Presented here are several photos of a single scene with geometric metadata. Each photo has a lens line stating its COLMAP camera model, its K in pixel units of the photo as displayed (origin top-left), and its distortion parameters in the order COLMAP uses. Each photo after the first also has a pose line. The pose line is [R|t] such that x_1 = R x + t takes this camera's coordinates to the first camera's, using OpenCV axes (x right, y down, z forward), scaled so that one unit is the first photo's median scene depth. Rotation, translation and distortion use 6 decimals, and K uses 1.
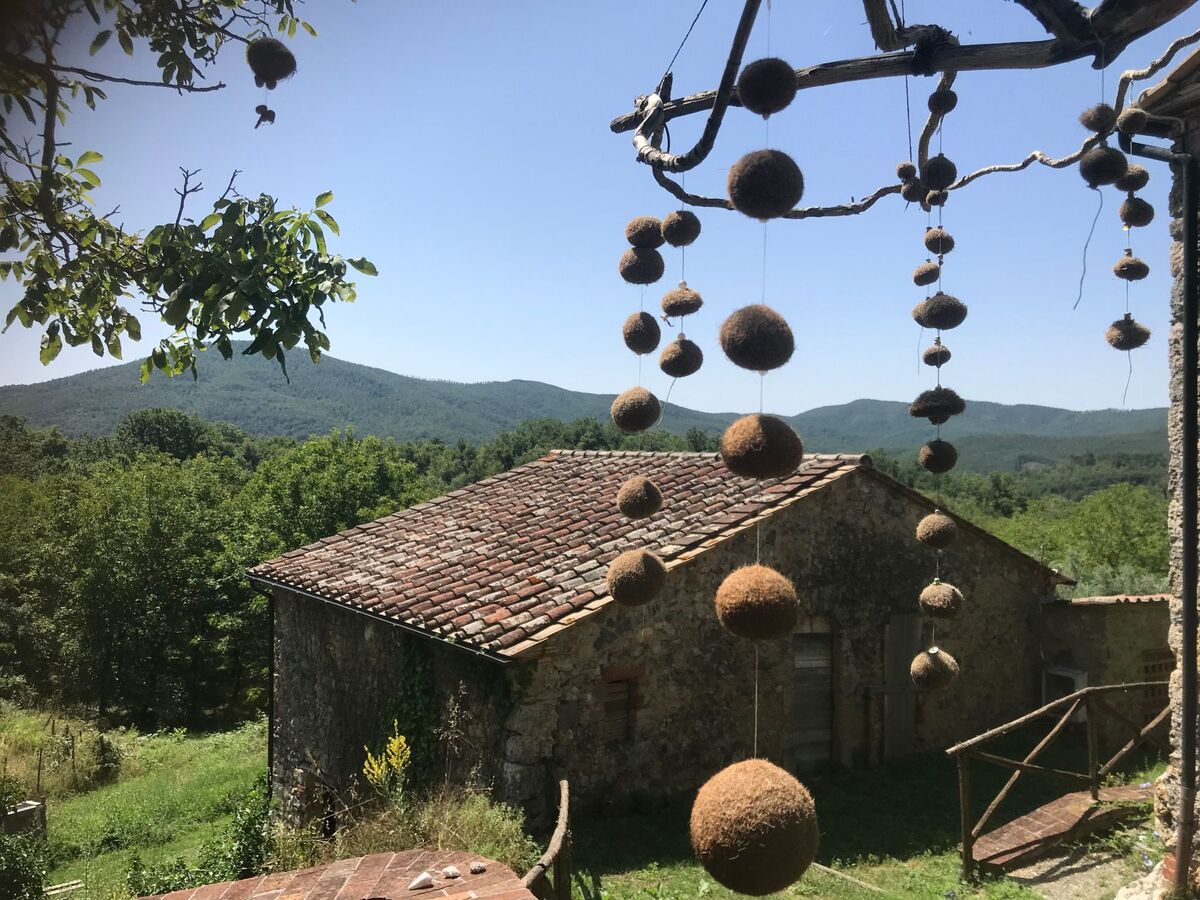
lens RADIAL K [[959.8, 0, 602.4], [0, 959.8, 439.7], [0, 0, 1]] dist [0.048478, -0.007034]
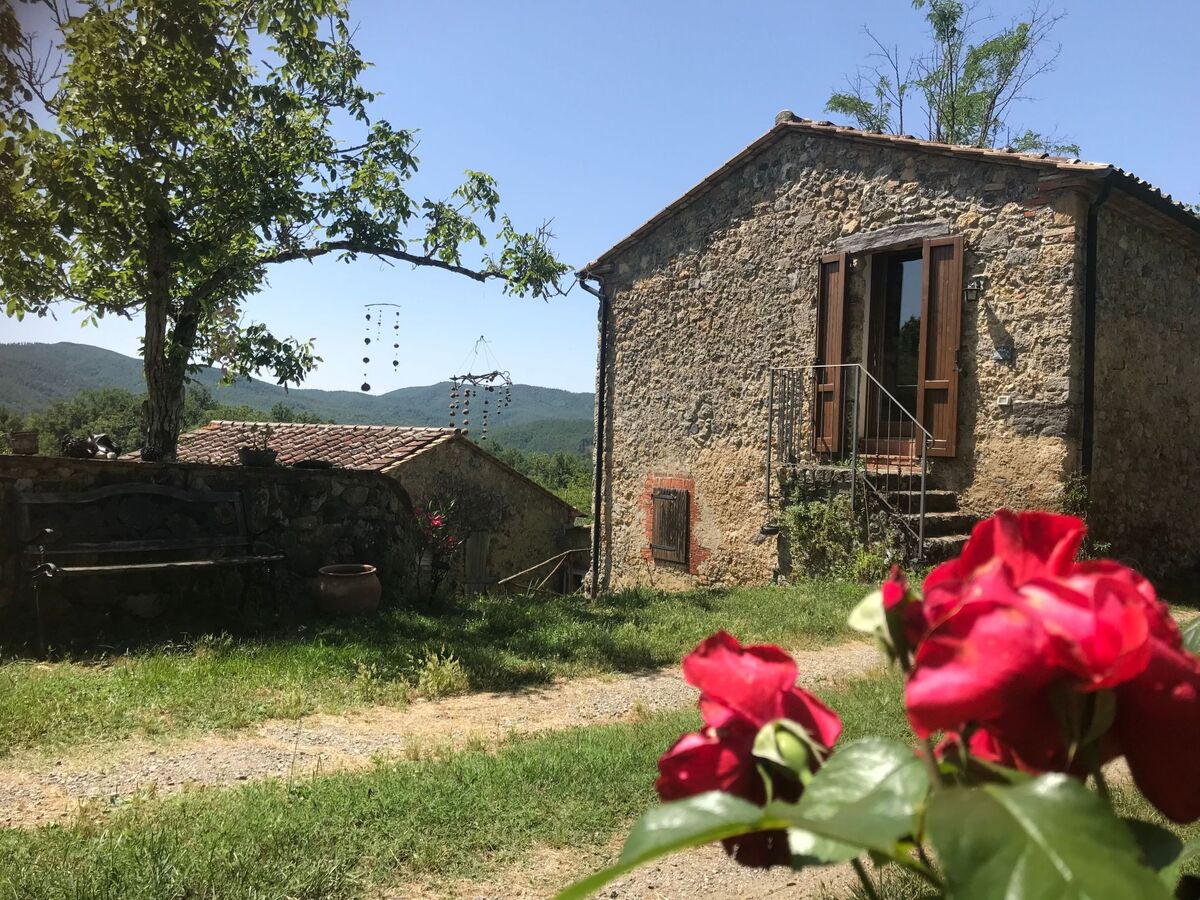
lens RADIAL K [[959.8, 0, 599.4], [0, 959.8, 444.0], [0, 0, 1]] dist [0.048478, -0.007034]
pose [[0.912056, 0.016028, 0.409753, -0.147644], [-0.026390, 0.999459, 0.019645, 0.003951], [-0.409216, -0.028731, 0.911985, -0.488549]]
